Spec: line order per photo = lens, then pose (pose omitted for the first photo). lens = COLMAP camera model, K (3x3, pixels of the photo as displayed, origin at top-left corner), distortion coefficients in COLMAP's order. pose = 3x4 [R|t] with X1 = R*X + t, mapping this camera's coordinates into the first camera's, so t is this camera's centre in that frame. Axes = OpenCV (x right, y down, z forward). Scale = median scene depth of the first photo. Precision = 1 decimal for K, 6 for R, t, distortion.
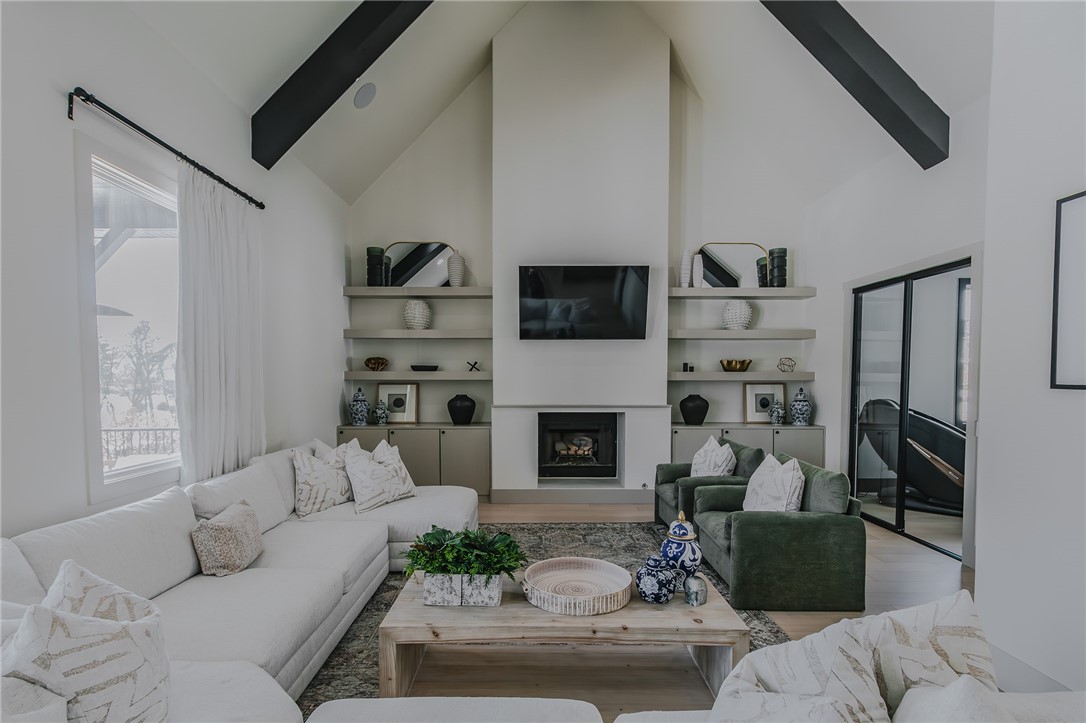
lens RADIAL K [[507.2, 0, 541.9], [0, 507.2, 396.1], [0, 0, 1]] dist [0.002020, 0.000733]
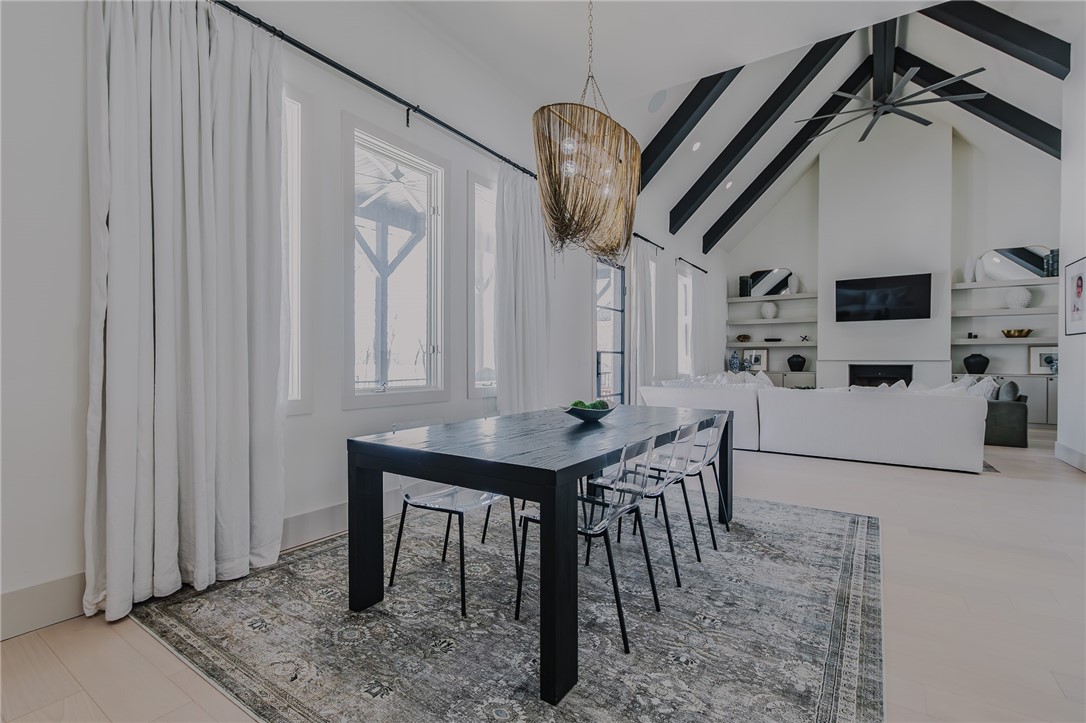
lens RADIAL K [[507.2, 0, 508.9], [0, 507.2, 361.8], [0, 0, 1]] dist [0.002020, 0.000733]
pose [[0.807202, 0.004157, -0.590261, 0.074124], [-0.024889, 0.999326, -0.026999, 0.093547], [0.589750, 0.036485, 0.806761, -0.992243]]
